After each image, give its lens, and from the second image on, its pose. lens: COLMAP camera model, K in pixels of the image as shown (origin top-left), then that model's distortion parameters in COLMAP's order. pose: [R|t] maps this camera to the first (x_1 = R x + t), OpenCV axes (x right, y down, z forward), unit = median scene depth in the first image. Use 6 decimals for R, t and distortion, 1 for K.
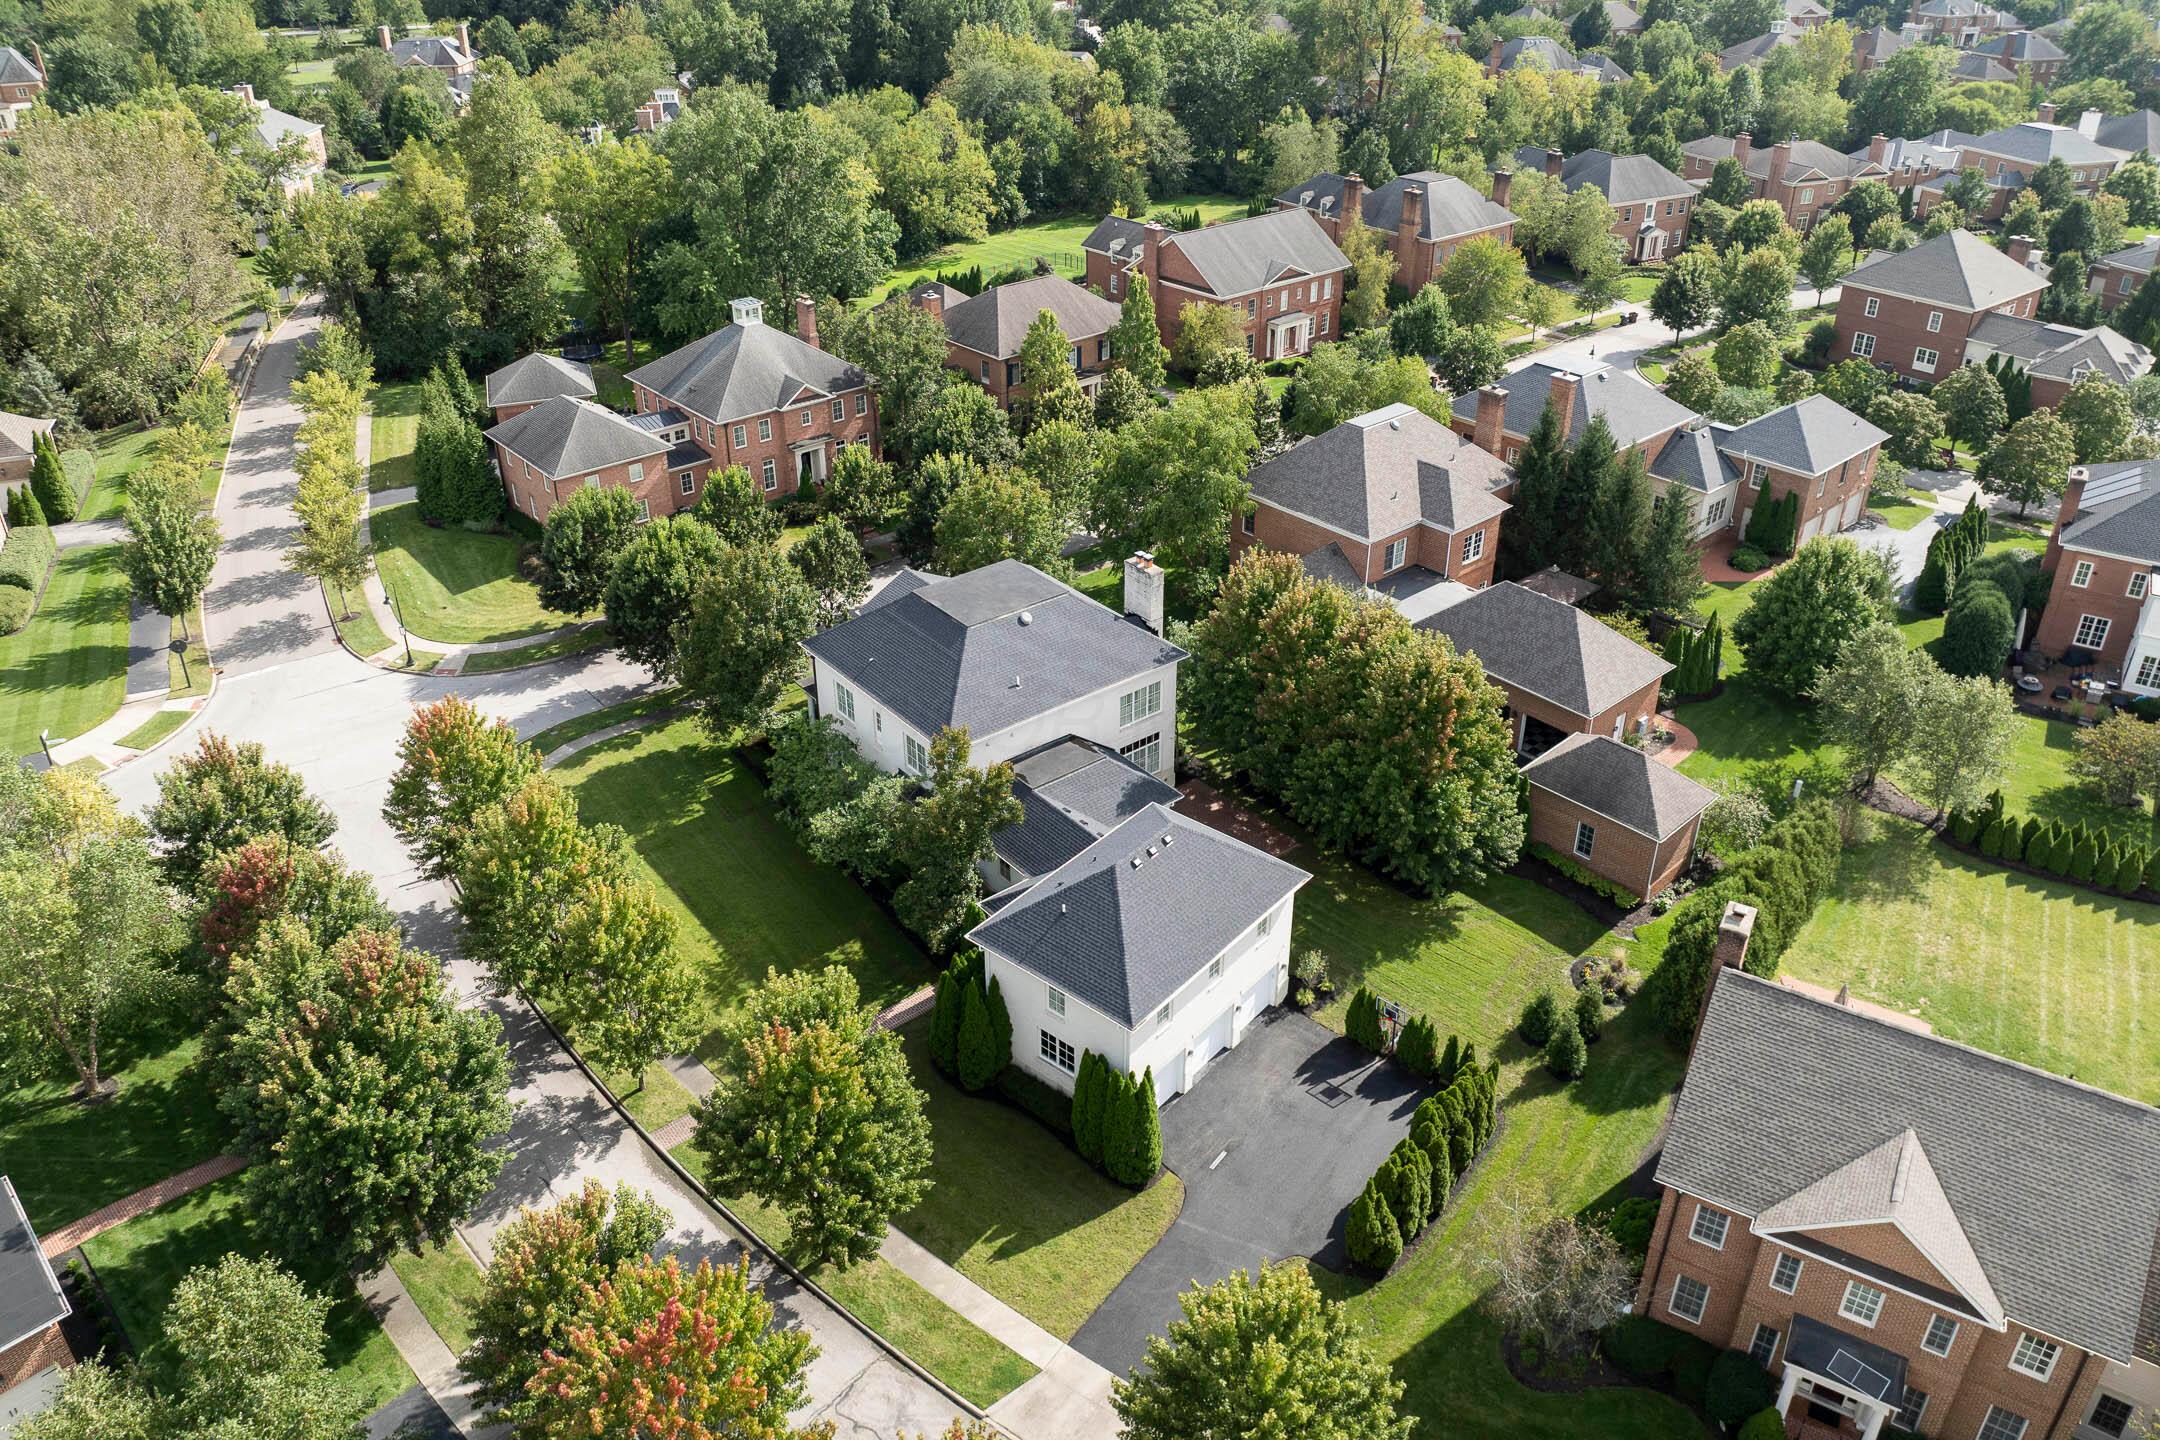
lens RADIAL K [[1473.5, 0, 1084.2], [0, 1473.5, 725.5], [0, 0, 1]] dist [-0.036580, -0.001655]
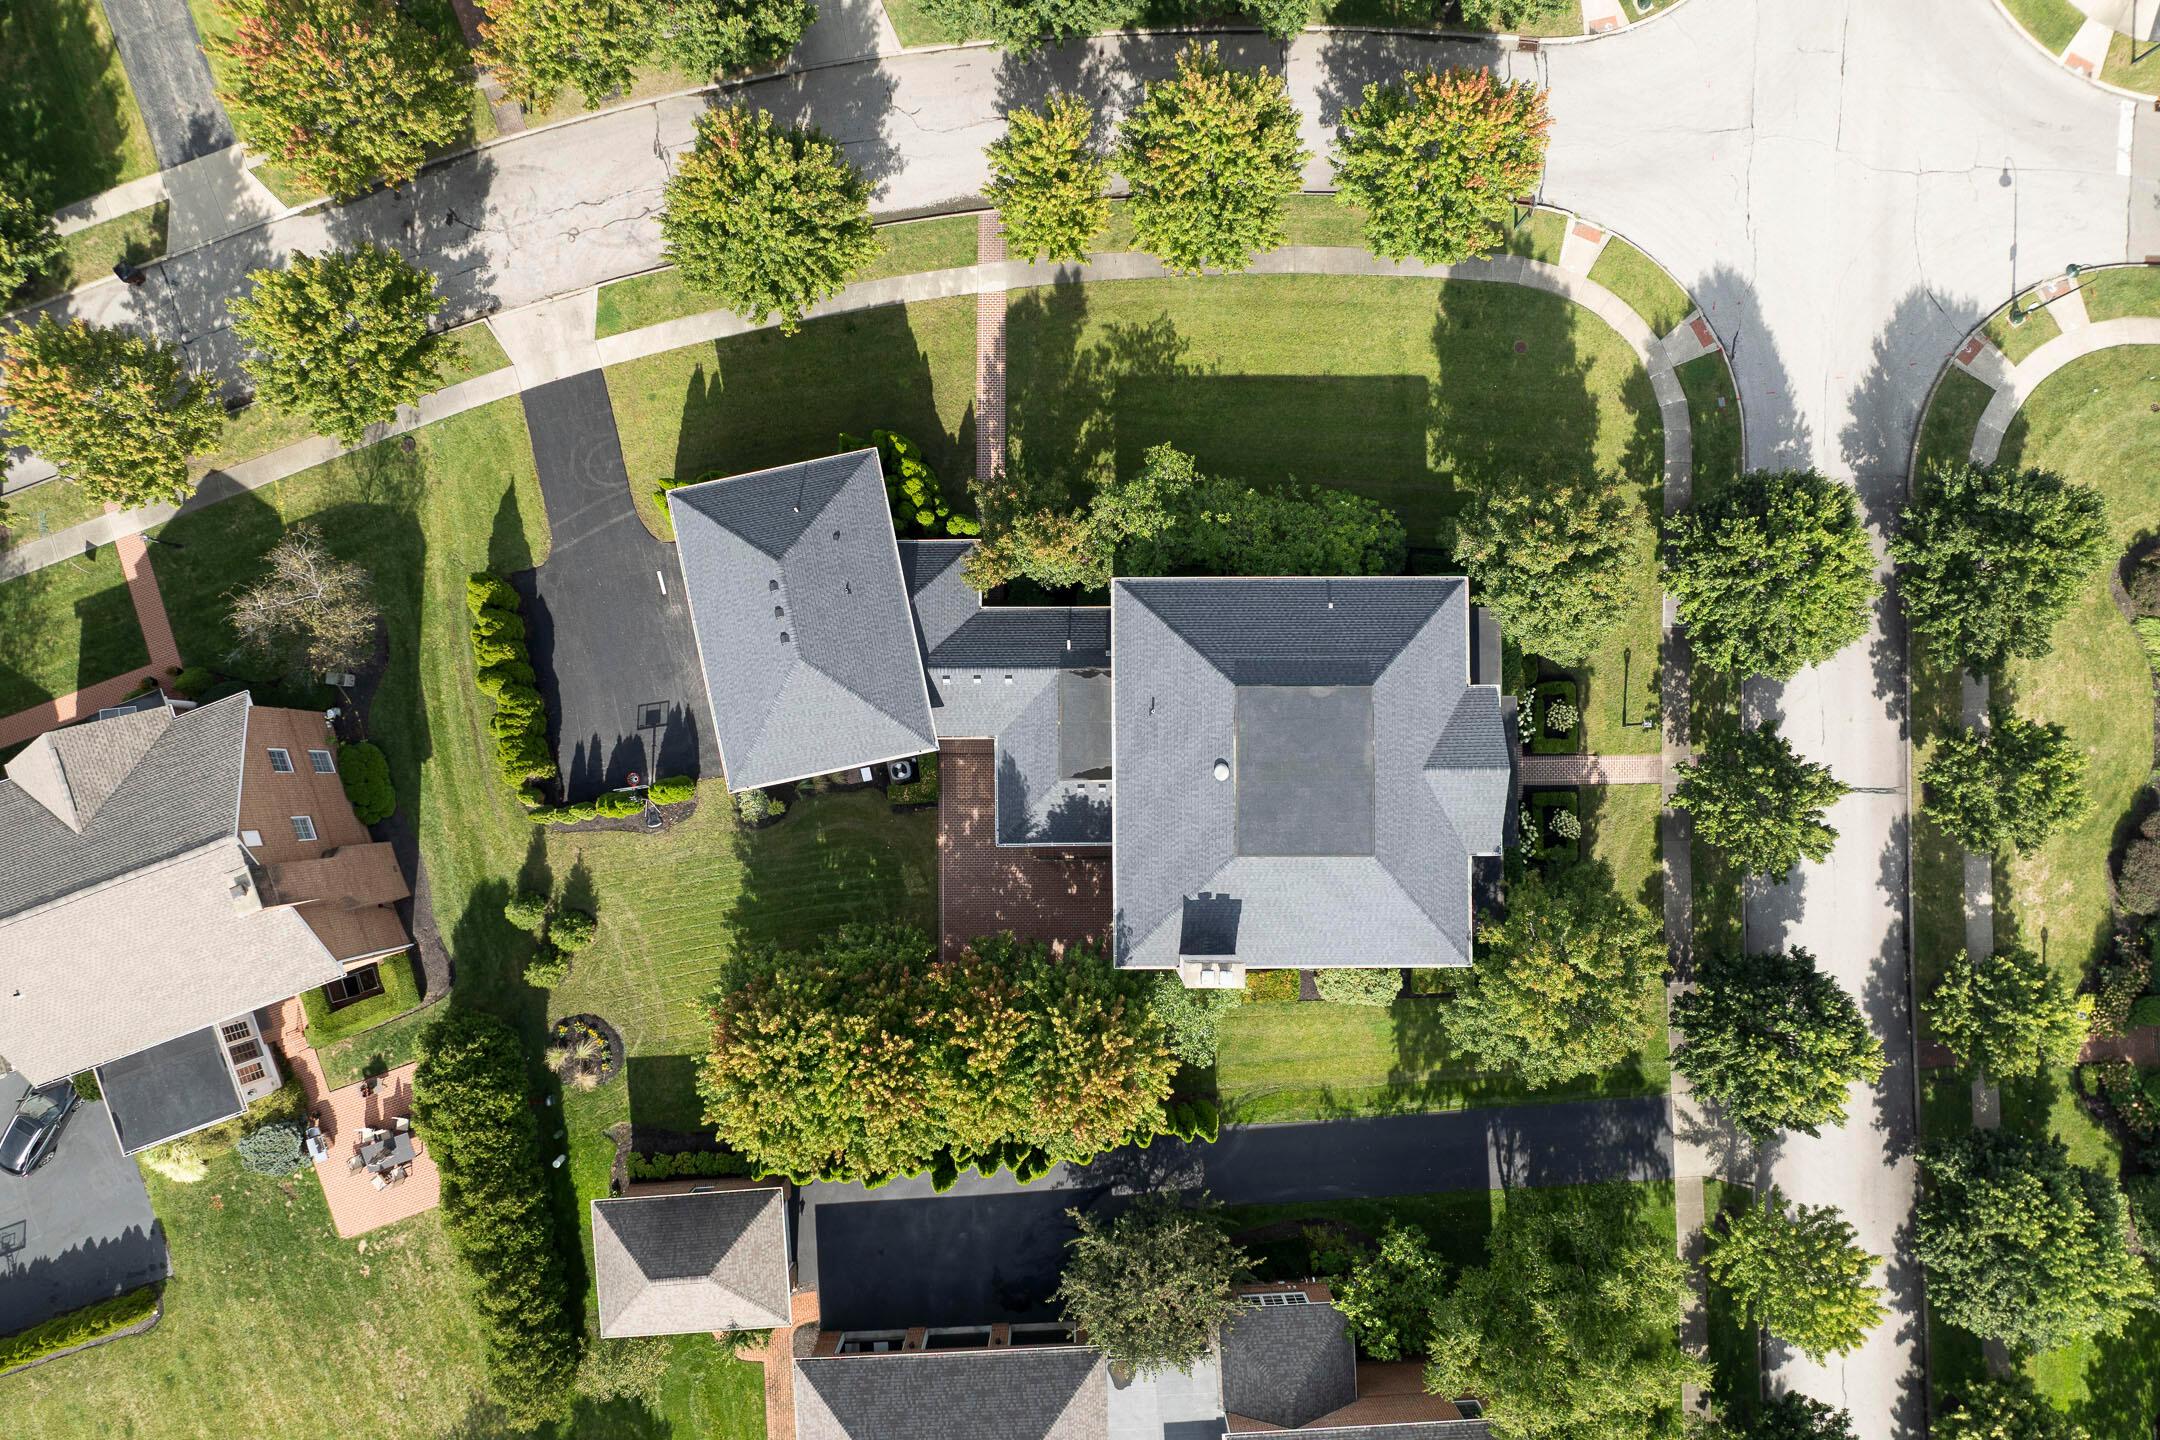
lens RADIAL K [[1473.5, 0, 1084.2], [0, 1473.5, 725.5], [0, 0, 1]] dist [-0.036580, -0.001655]
pose [[-0.617716, 0.785965, -0.026204, 0.003938], [-0.412414, -0.295399, 0.861774, -0.672924], [0.669583, 0.543138, 0.506615, 0.552202]]
